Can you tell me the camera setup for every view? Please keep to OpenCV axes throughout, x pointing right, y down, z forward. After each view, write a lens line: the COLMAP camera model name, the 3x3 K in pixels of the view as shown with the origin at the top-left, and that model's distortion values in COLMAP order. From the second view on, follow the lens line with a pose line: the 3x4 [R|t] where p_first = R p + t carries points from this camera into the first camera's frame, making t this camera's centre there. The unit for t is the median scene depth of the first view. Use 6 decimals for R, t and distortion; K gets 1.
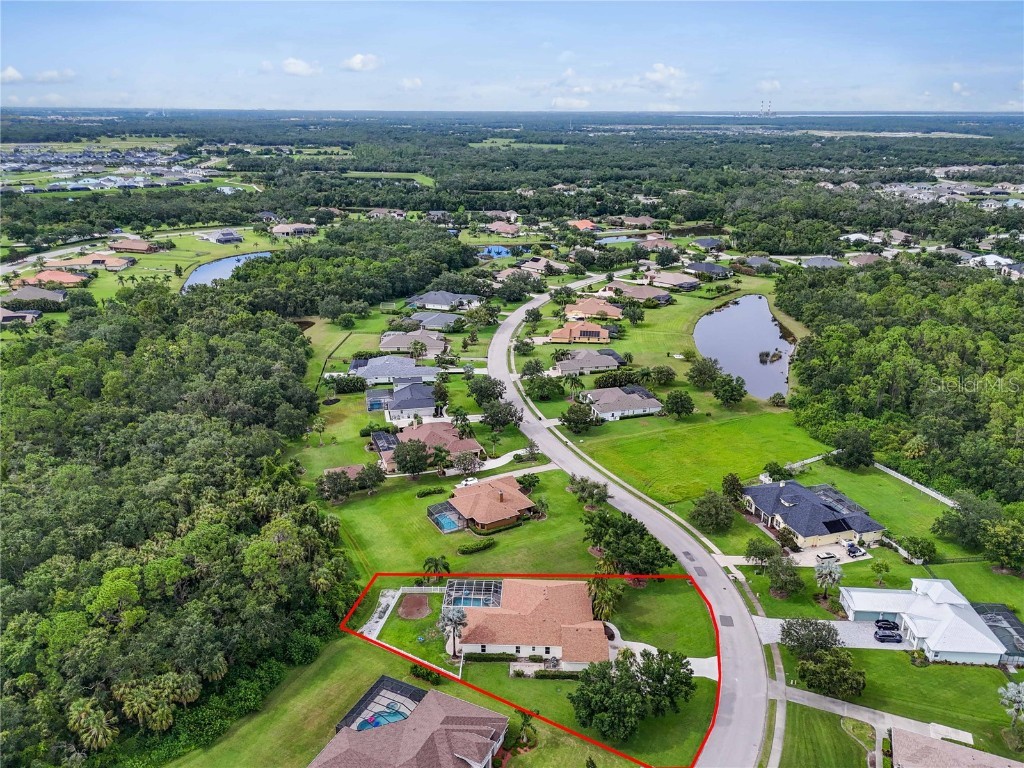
lens RADIAL K [[758.7, 0, 512.0], [0, 758.7, 384.0], [0, 0, 1]] dist [0.078492, -0.071329]
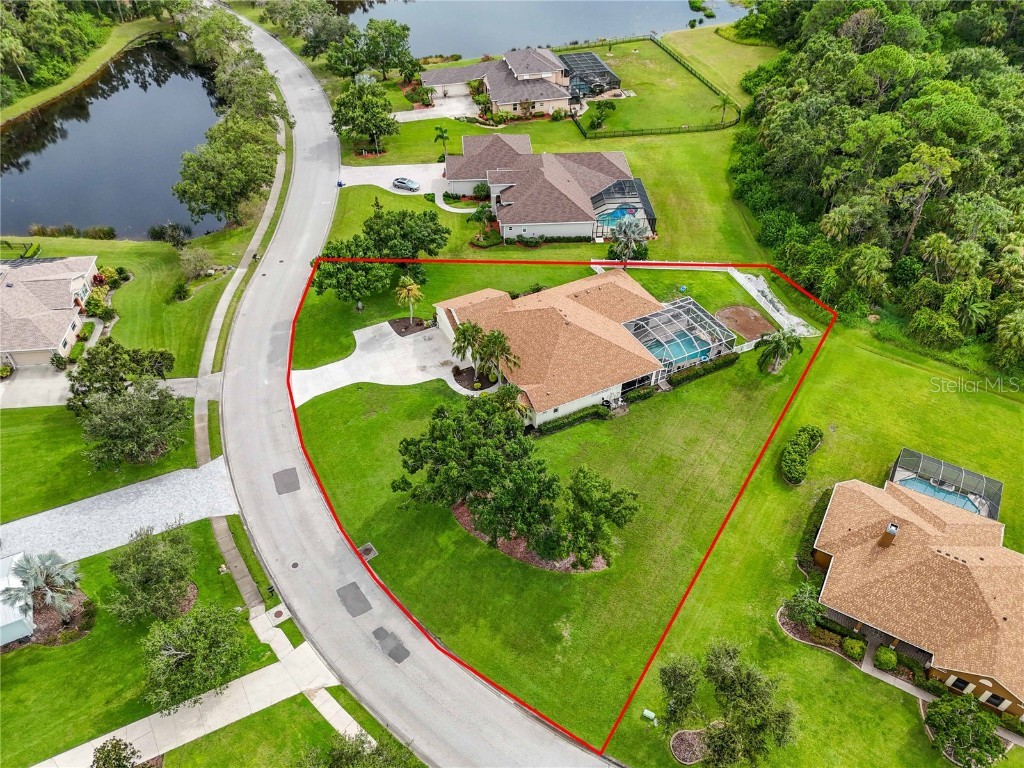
lens RADIAL K [[758.7, 0, 512.0], [0, 758.7, 384.0], [0, 0, 1]] dist [0.078492, -0.071329]
pose [[-0.868847, 0.324932, -0.373530, 0.204995], [-0.181369, 0.493128, 0.850841, -0.137874], [0.460664, 0.806997, -0.369520, 0.778223]]
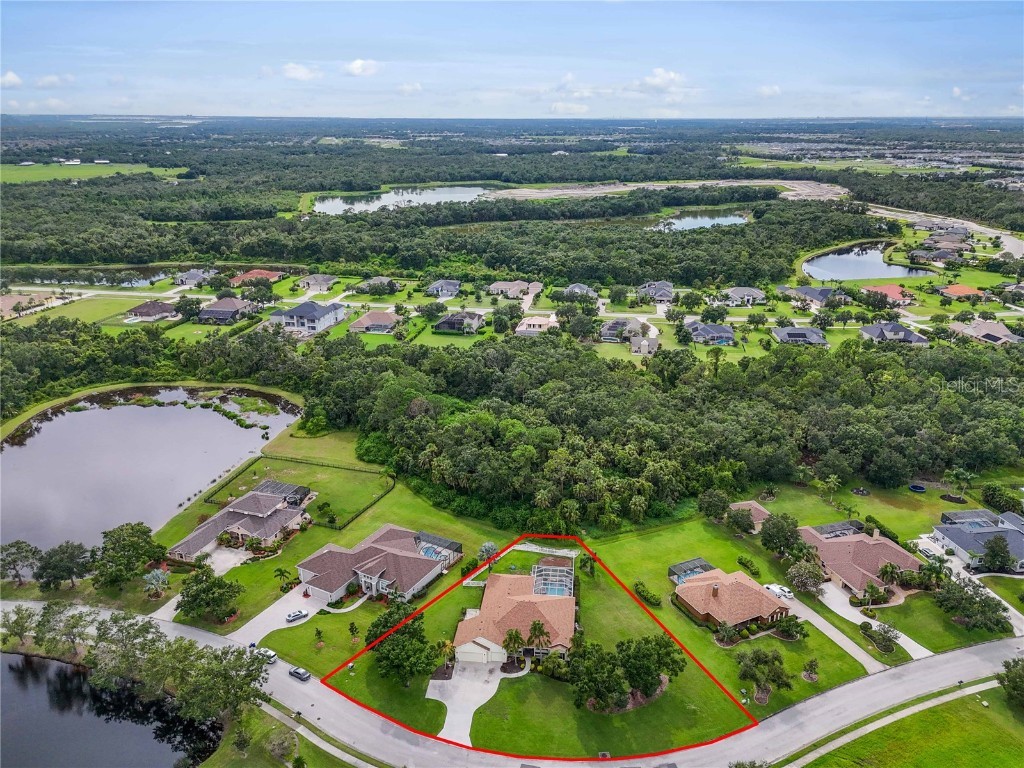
lens RADIAL K [[758.7, 0, 512.0], [0, 758.7, 384.0], [0, 0, 1]] dist [0.078492, -0.071329]
pose [[-0.065014, 0.329431, -0.941939, 0.605496], [-0.342583, 0.879197, 0.331134, -0.222743], [0.937235, 0.344220, 0.055697, 0.501146]]
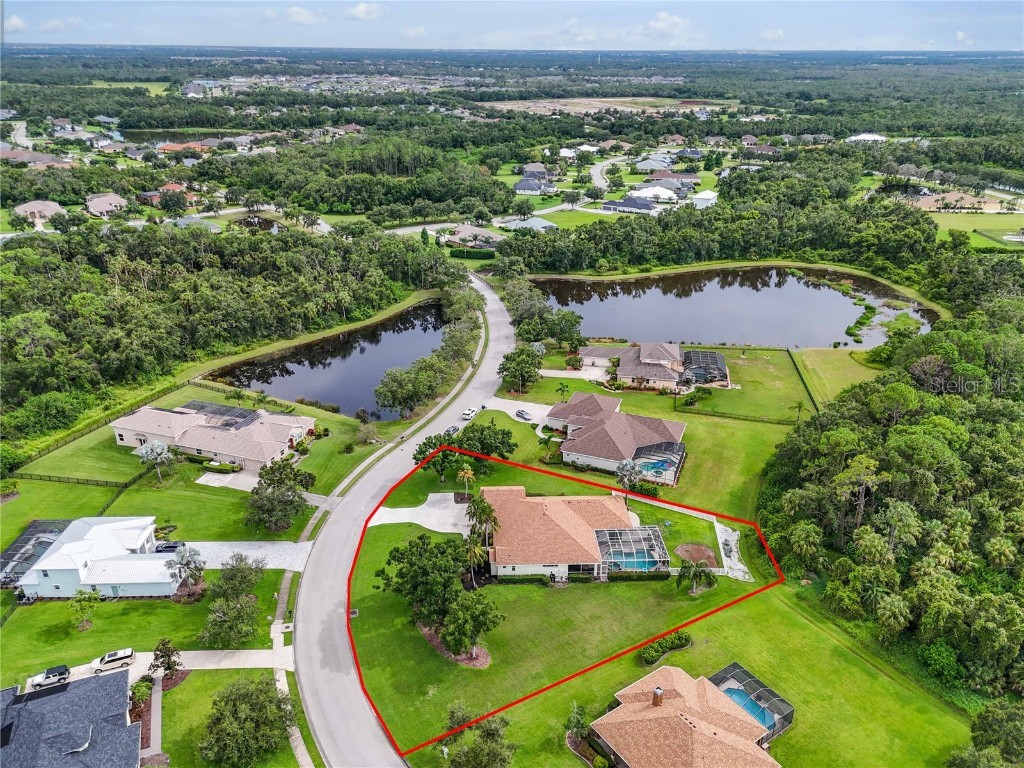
lens RADIAL K [[758.7, 0, 512.0], [0, 758.7, 384.0], [0, 0, 1]] dist [0.078492, -0.071329]
pose [[-0.996506, 0.023144, -0.080248, 0.093988], [-0.038880, 0.721829, 0.690979, -0.282415], [0.073917, 0.691684, -0.718407, 0.954745]]
